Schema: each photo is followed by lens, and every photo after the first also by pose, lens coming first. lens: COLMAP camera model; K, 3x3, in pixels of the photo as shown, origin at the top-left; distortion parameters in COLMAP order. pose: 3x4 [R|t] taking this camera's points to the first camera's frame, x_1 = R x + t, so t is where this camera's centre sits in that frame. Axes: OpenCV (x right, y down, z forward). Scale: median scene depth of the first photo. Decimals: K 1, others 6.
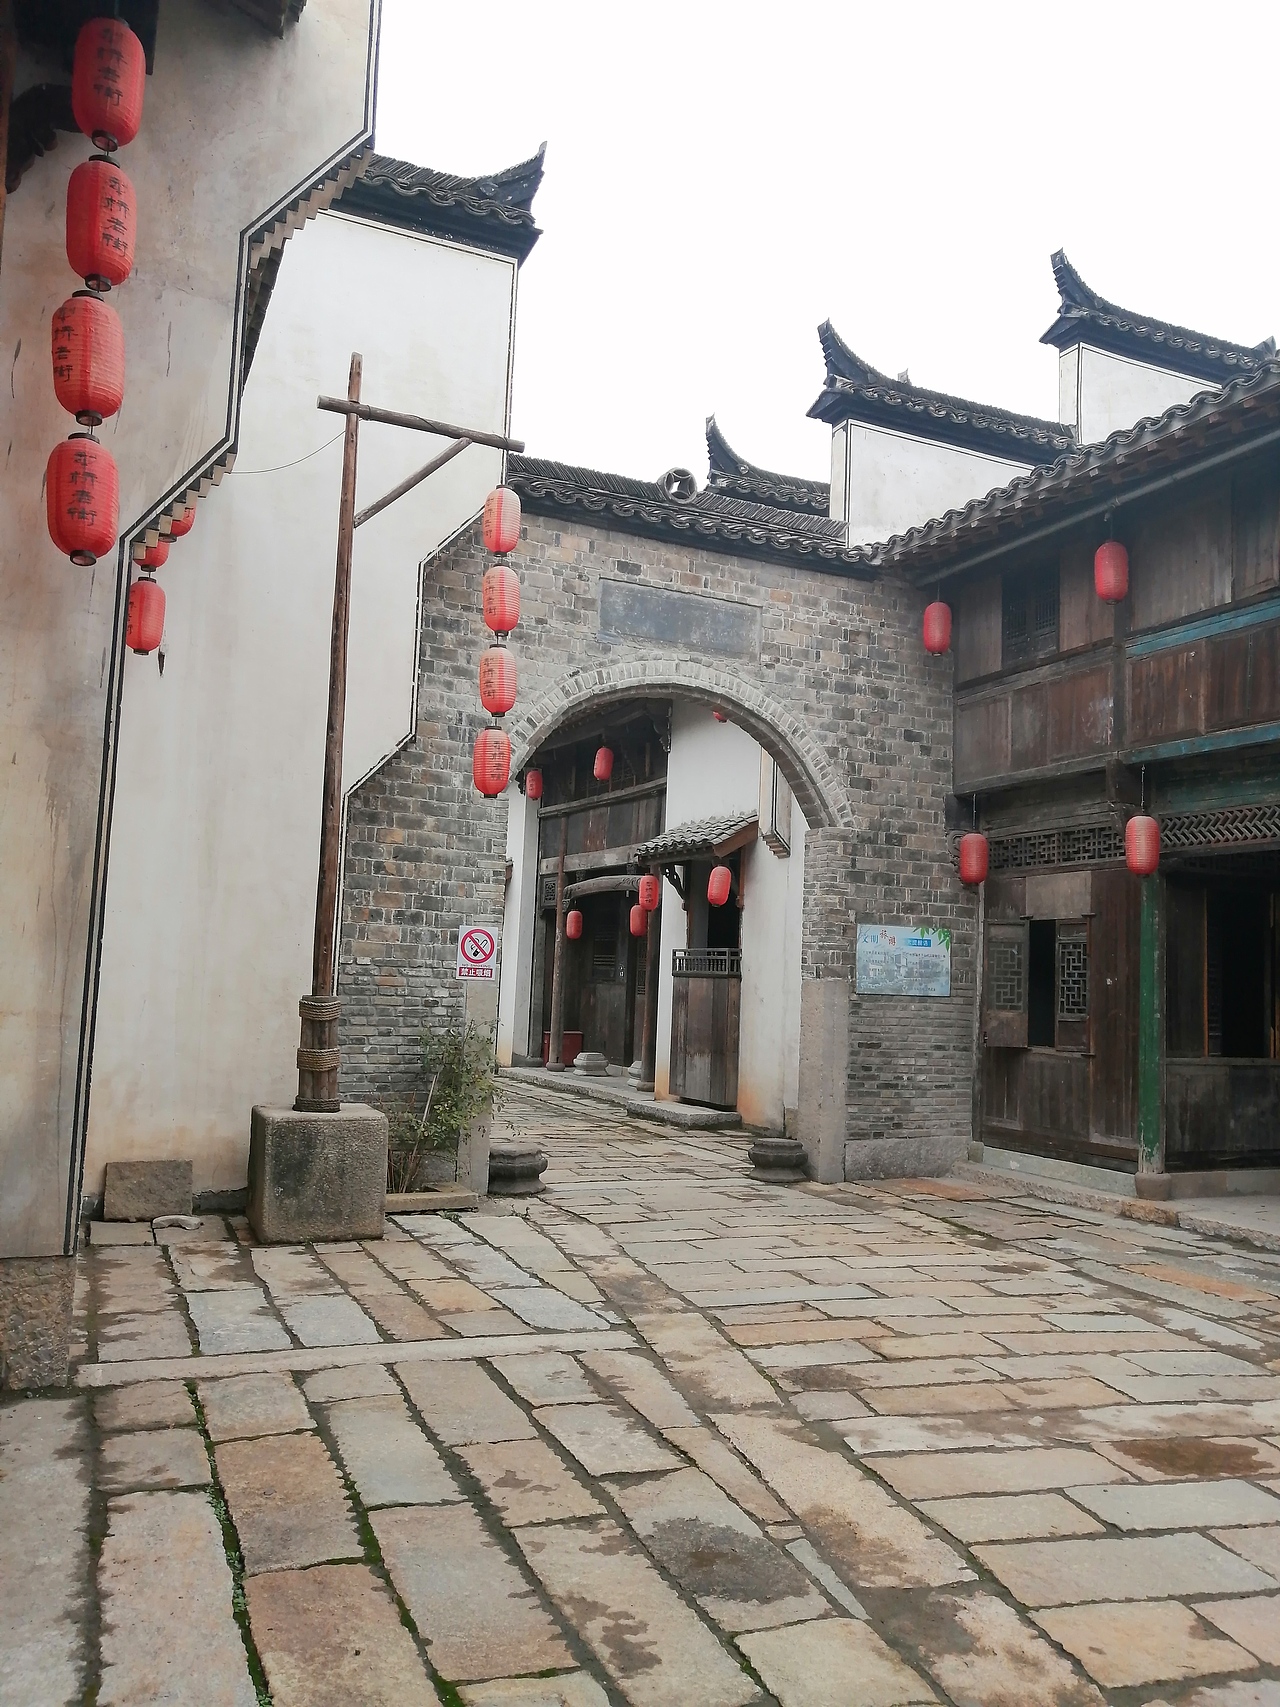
lens RADIAL K [[1318.5, 0, 638.8], [0, 1318.5, 853.5], [0, 0, 1]] dist [0.013790, 0.006791]
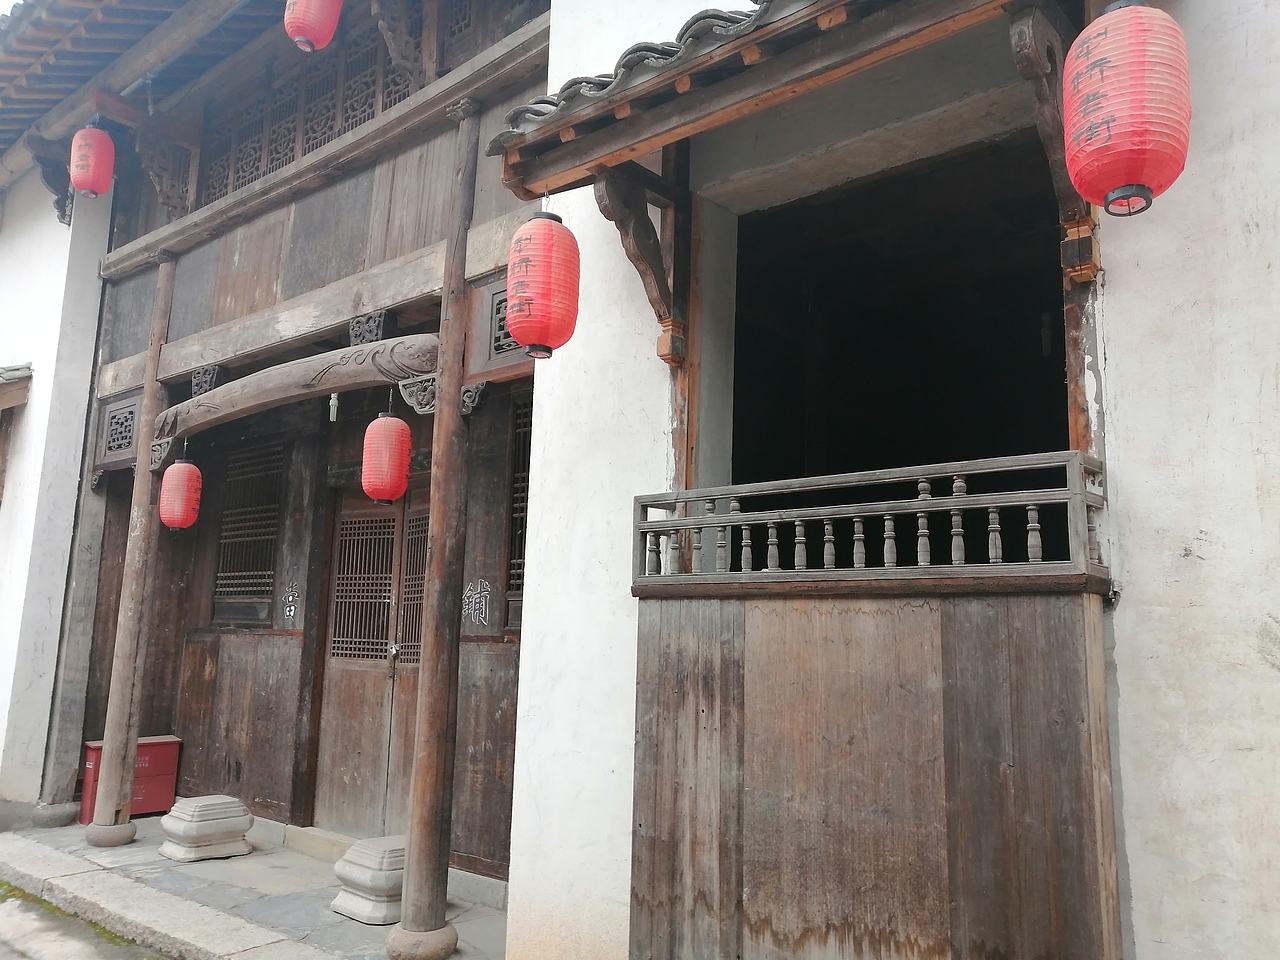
lens RADIAL K [[988.7, 0, 643.5], [0, 988.7, 479.2], [0, 0, 1]] dist [0.013790, 0.006791]
pose [[0.913024, 0.046347, 0.405265, -0.041928], [-0.024768, 0.997990, -0.058330, 0.062510], [-0.407154, 0.043219, 0.912337, 0.634054]]
